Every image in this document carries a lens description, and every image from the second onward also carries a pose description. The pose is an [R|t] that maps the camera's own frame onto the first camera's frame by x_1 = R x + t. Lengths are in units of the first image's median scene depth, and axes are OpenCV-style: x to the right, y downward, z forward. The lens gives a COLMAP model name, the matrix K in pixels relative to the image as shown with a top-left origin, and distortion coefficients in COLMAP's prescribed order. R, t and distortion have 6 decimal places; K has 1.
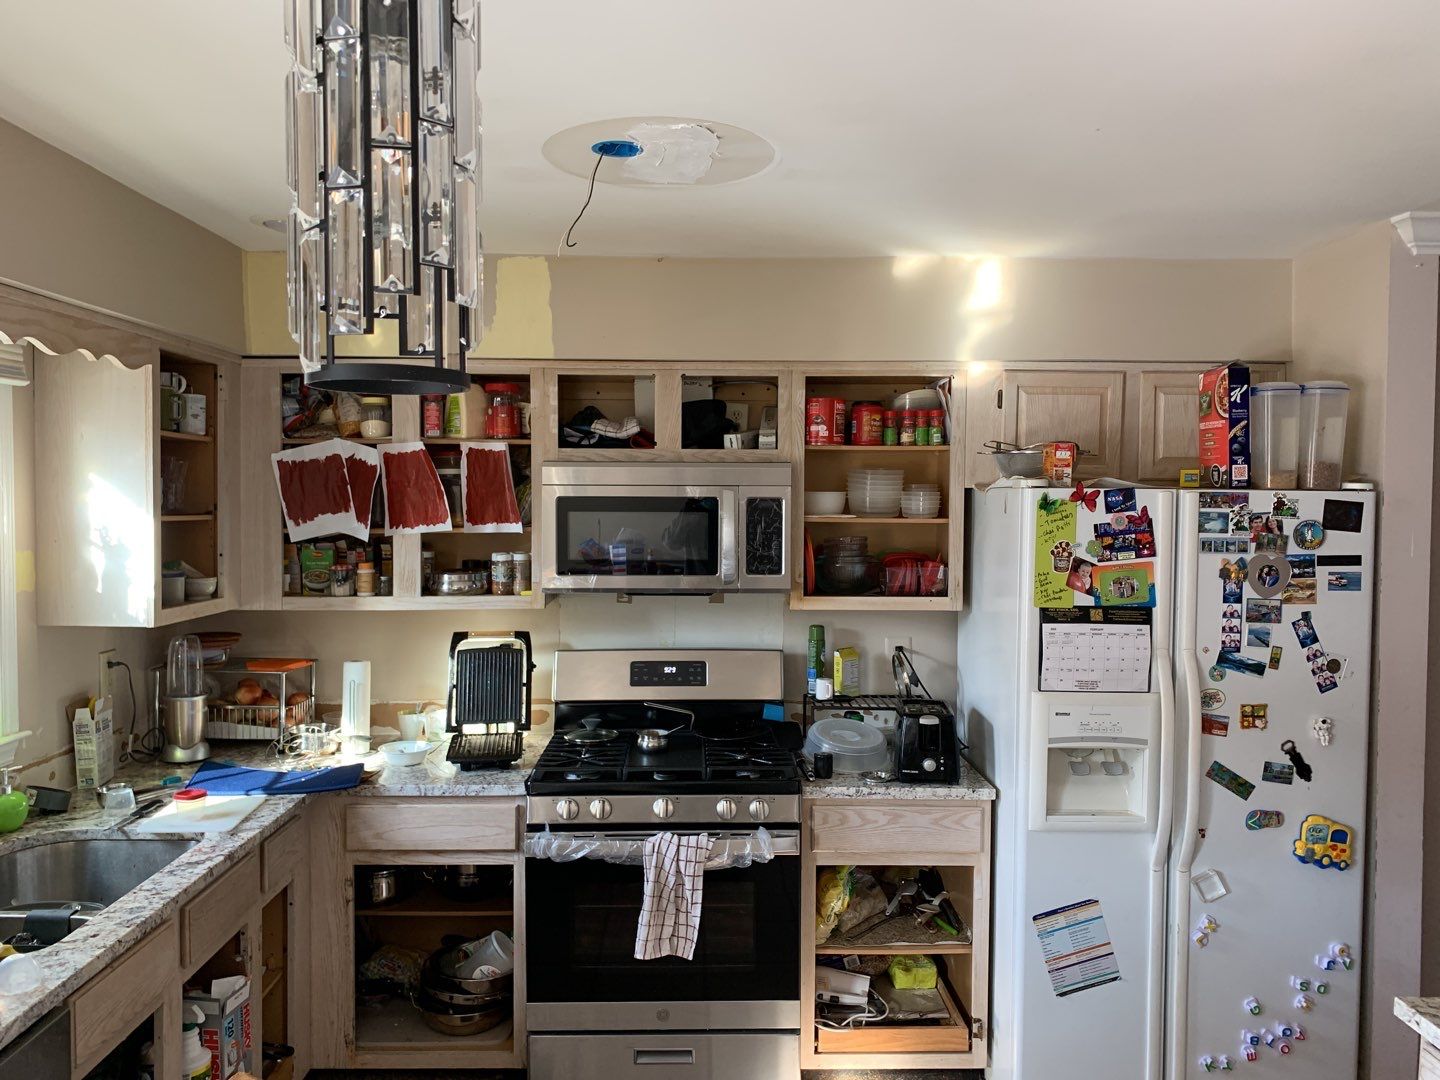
lens RADIAL K [[1110.2, 0, 711.7], [0, 1110.2, 532.8], [0, 0, 1]] dist [0.043013, -0.067139]
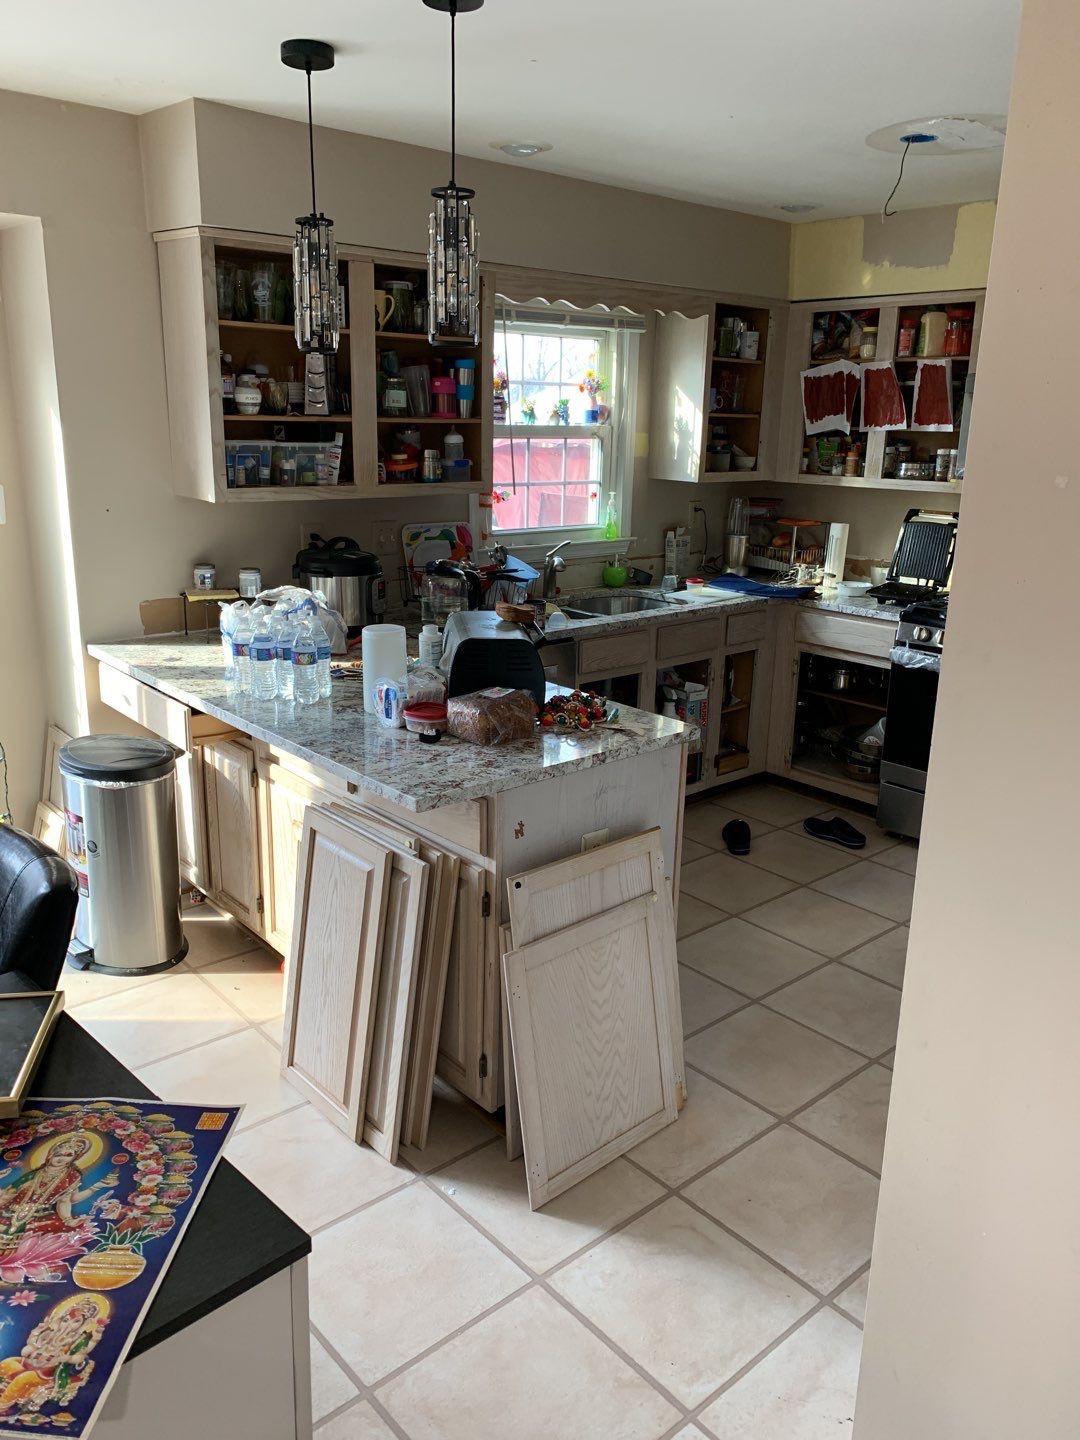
lens RADIAL K [[1110.2, 0, 531.4], [0, 1110.2, 708.2], [0, 0, 1]] dist [0.043013, -0.067139]
pose [[0.645683, 0.204609, -0.735683, 0.542037], [-0.043077, 0.971658, 0.232431, 0.032161], [0.762390, -0.118386, 0.636197, -0.243021]]
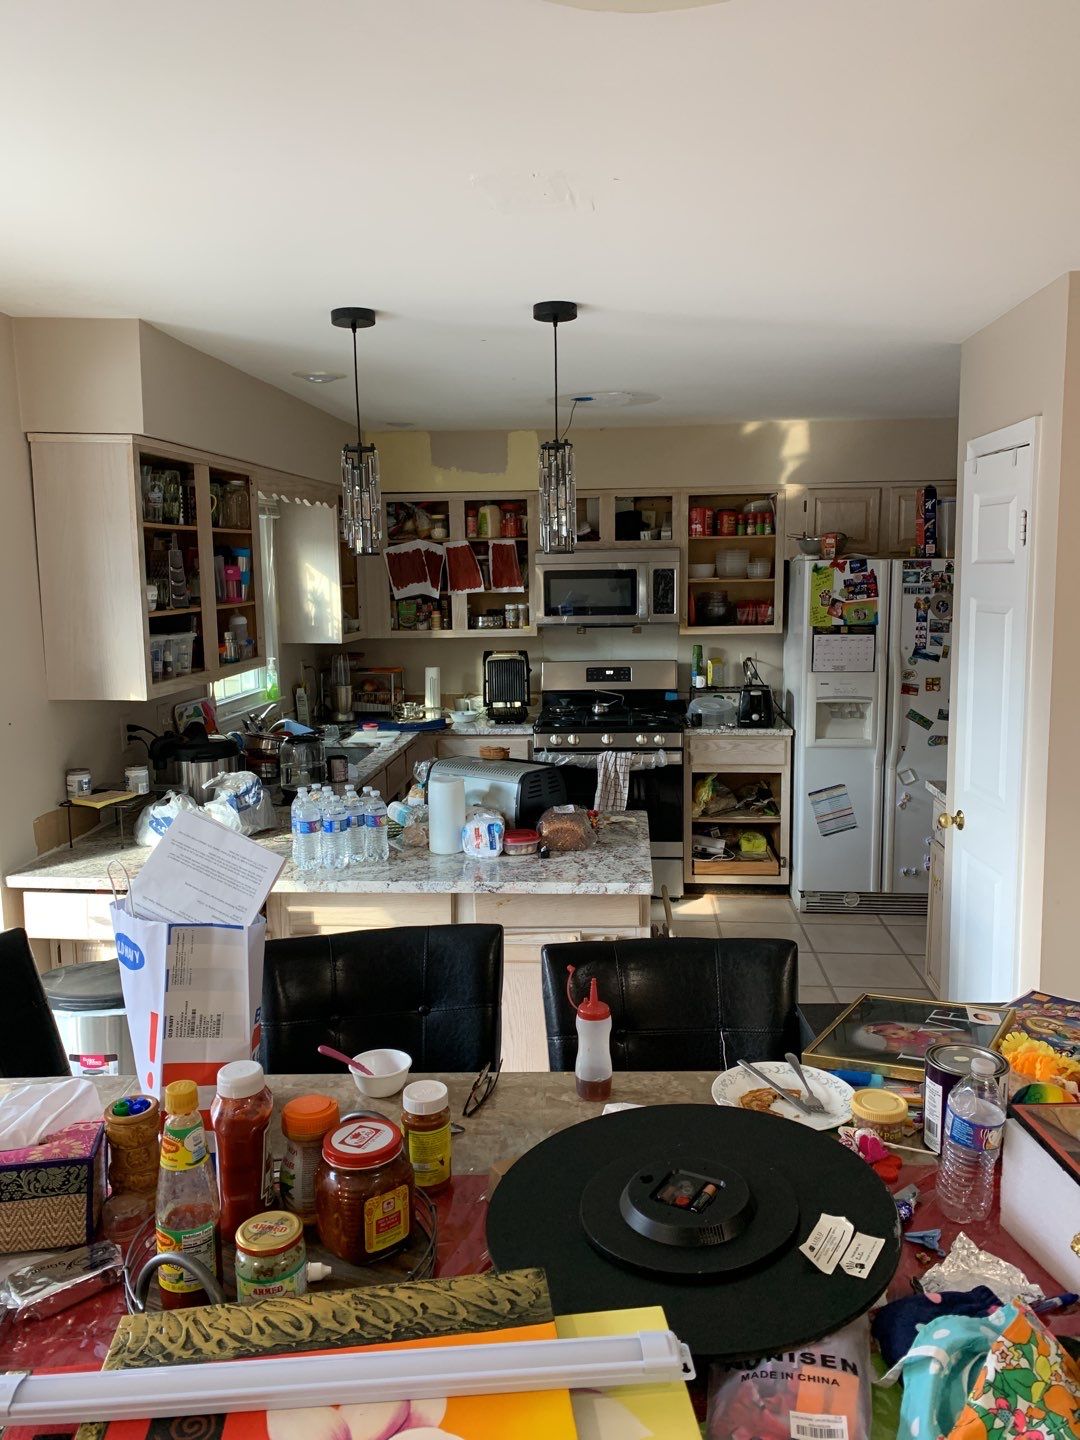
lens RADIAL K [[1110.2, 0, 531.4], [0, 1110.2, 716.3], [0, 0, 1]] dist [0.043013, -0.067139]
pose [[0.995038, -0.007646, -0.099203, 0.012322], [0.017783, 0.994656, 0.101704, 0.017331], [0.097896, -0.102963, 0.989856, -0.757062]]
